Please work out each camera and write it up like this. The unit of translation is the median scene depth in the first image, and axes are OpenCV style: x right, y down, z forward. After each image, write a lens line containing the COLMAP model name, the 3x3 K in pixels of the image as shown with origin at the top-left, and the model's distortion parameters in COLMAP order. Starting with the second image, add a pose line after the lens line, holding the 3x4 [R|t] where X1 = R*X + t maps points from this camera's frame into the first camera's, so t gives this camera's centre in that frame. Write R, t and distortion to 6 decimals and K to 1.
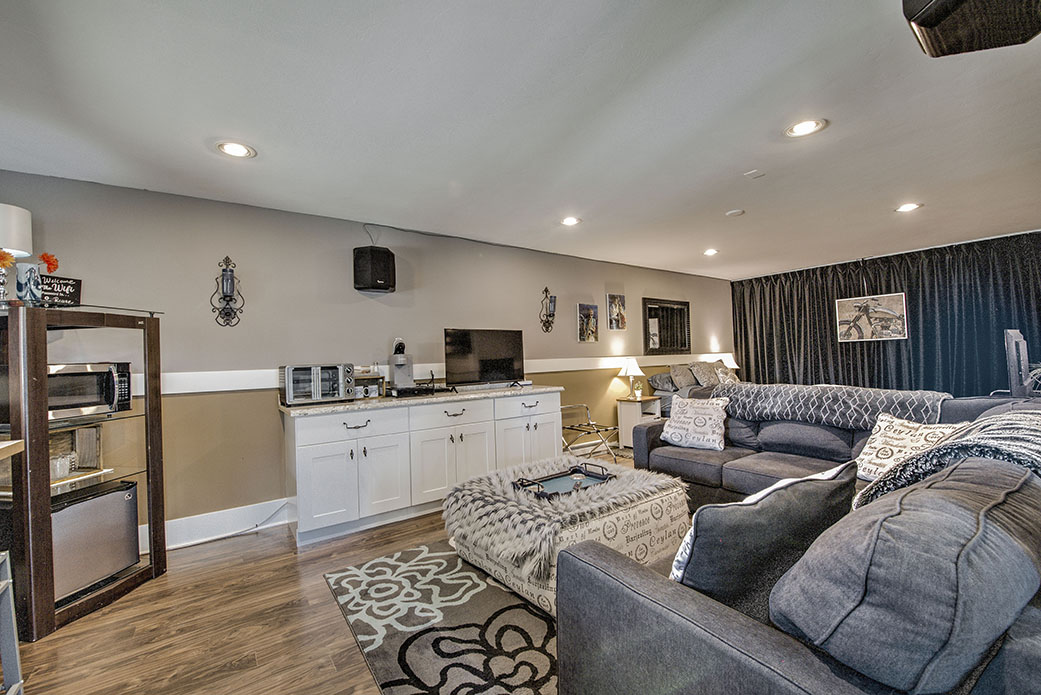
lens RADIAL K [[422.7, 0, 519.9], [0, 422.7, 348.2], [0, 0, 1]] dist [-0.026793, -0.001076]
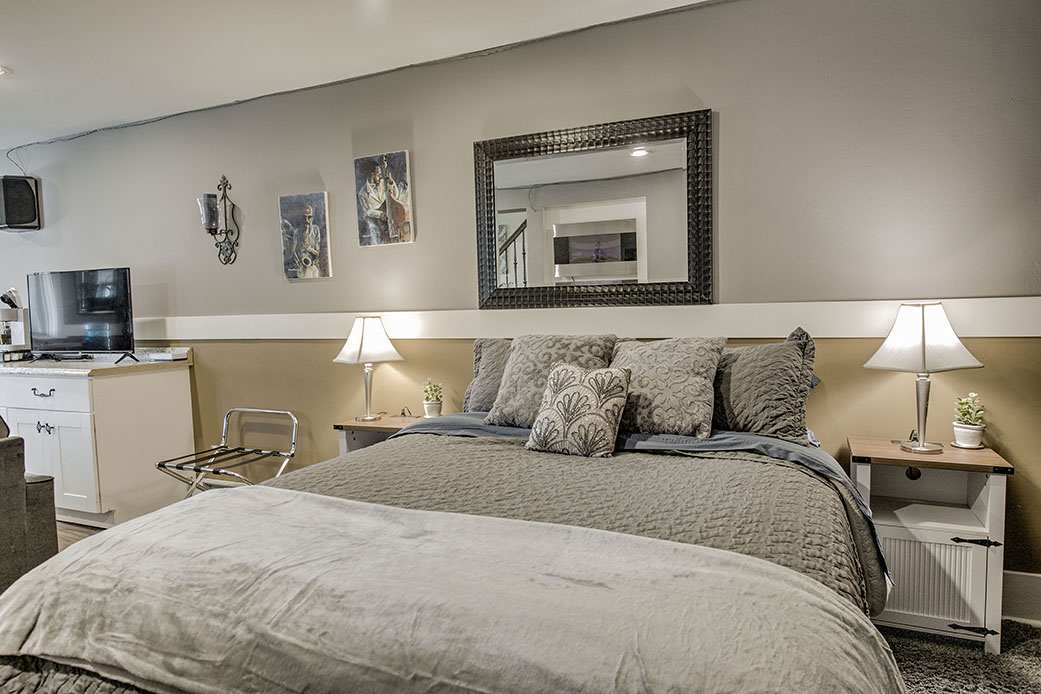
lens RADIAL K [[652.8, 0, 524.8], [0, 652.8, 346.7], [0, 0, 1]] dist [-0.009752, -0.003029]
pose [[0.515642, 0.072662, -0.853717, 0.841116], [0.033902, 0.993887, 0.105069, -0.008077], [0.856133, -0.083120, 0.510026, 0.796339]]
